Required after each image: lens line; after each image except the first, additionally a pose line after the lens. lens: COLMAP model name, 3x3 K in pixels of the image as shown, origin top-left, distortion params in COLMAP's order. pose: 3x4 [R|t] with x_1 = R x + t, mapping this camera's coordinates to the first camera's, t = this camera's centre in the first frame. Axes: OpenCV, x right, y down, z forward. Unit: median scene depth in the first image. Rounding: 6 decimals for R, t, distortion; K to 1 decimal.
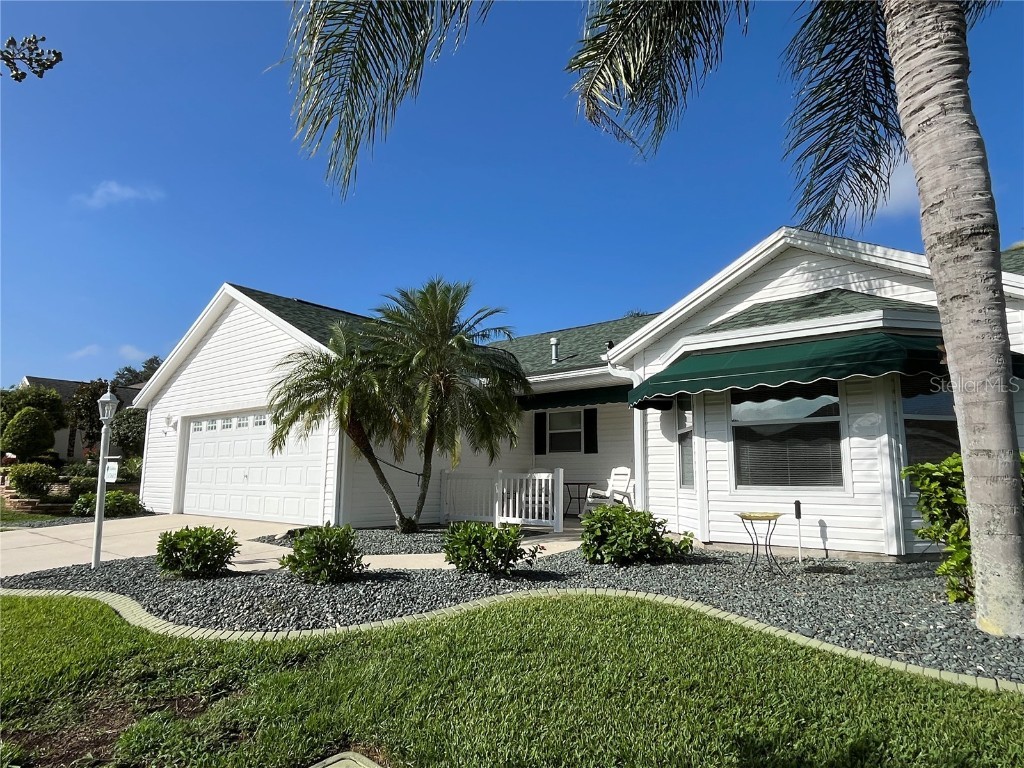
lens RADIAL K [[622.1, 0, 511.1], [0, 622.1, 385.5], [0, 0, 1]] dist [-0.008432, 0.000380]
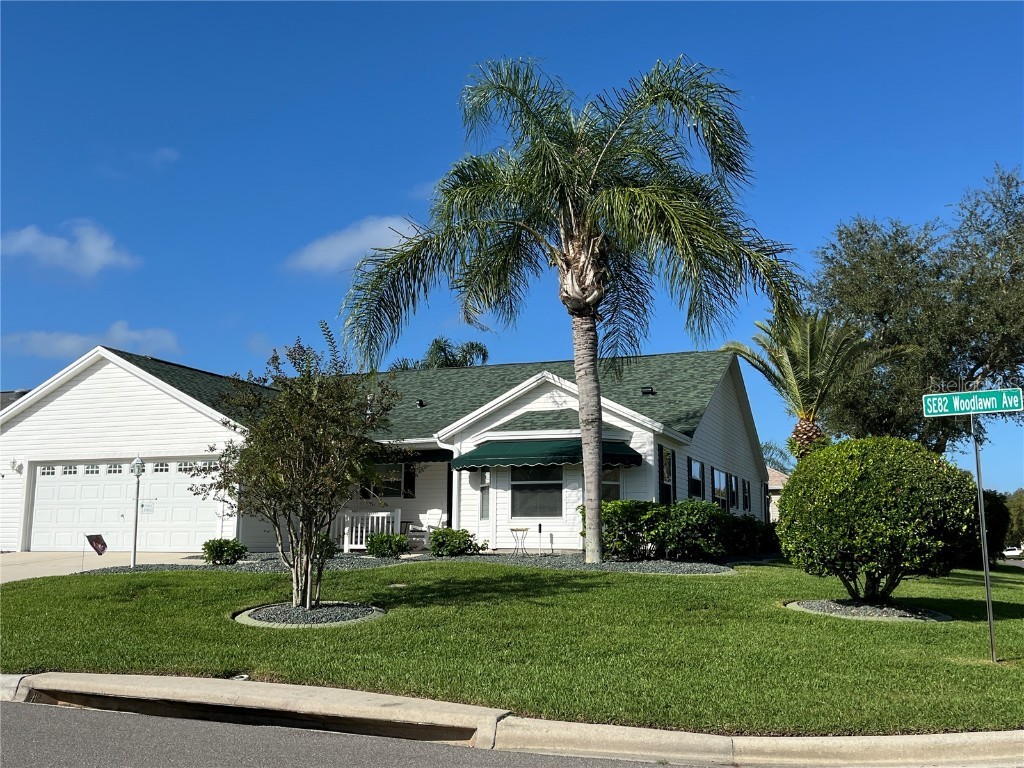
lens RADIAL K [[983.8, 0, 513.7], [0, 983.8, 385.4], [0, 0, 1]] dist [0.031095, 0.000000]
pose [[0.948424, 0.046323, 0.313601, -0.476241], [-0.044824, 0.998923, -0.011995, -0.163969], [-0.313819, -0.002680, 0.949479, -1.497217]]
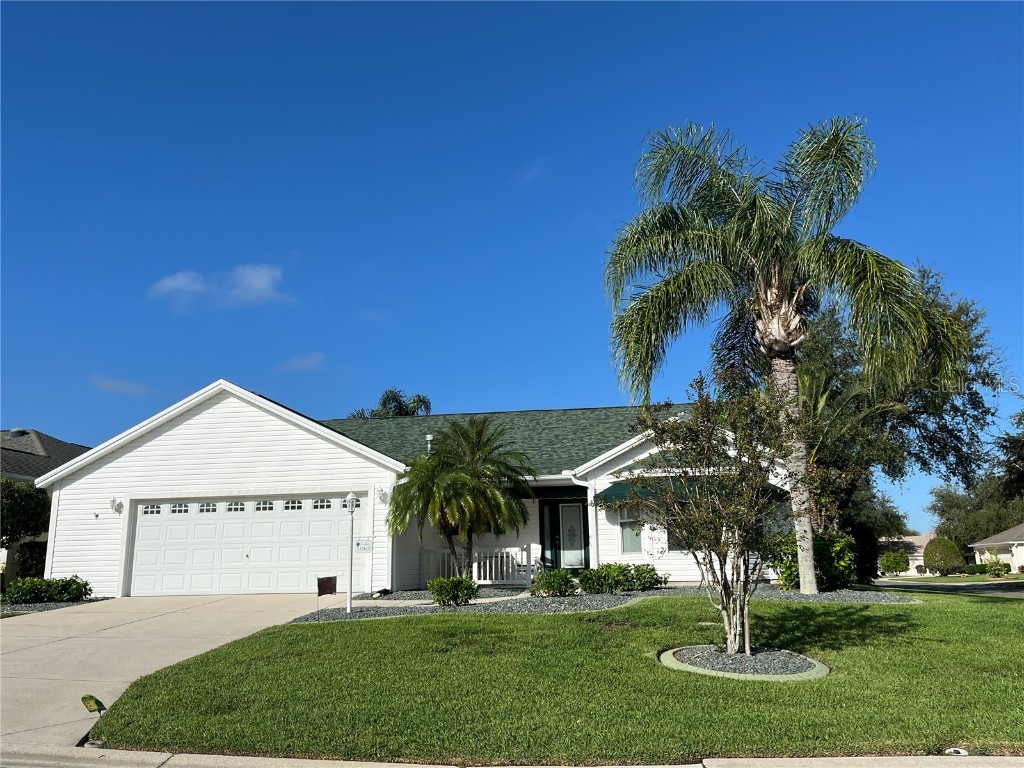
lens RADIAL K [[809.6, 0, 506.3], [0, 809.6, 381.6], [0, 0, 1]] dist [0.040110, -0.031701]
pose [[0.854606, 0.094596, 0.510588, -1.195160], [-0.053679, 0.994093, -0.094328, -0.080178], [-0.516495, 0.053205, 0.854636, -0.776970]]
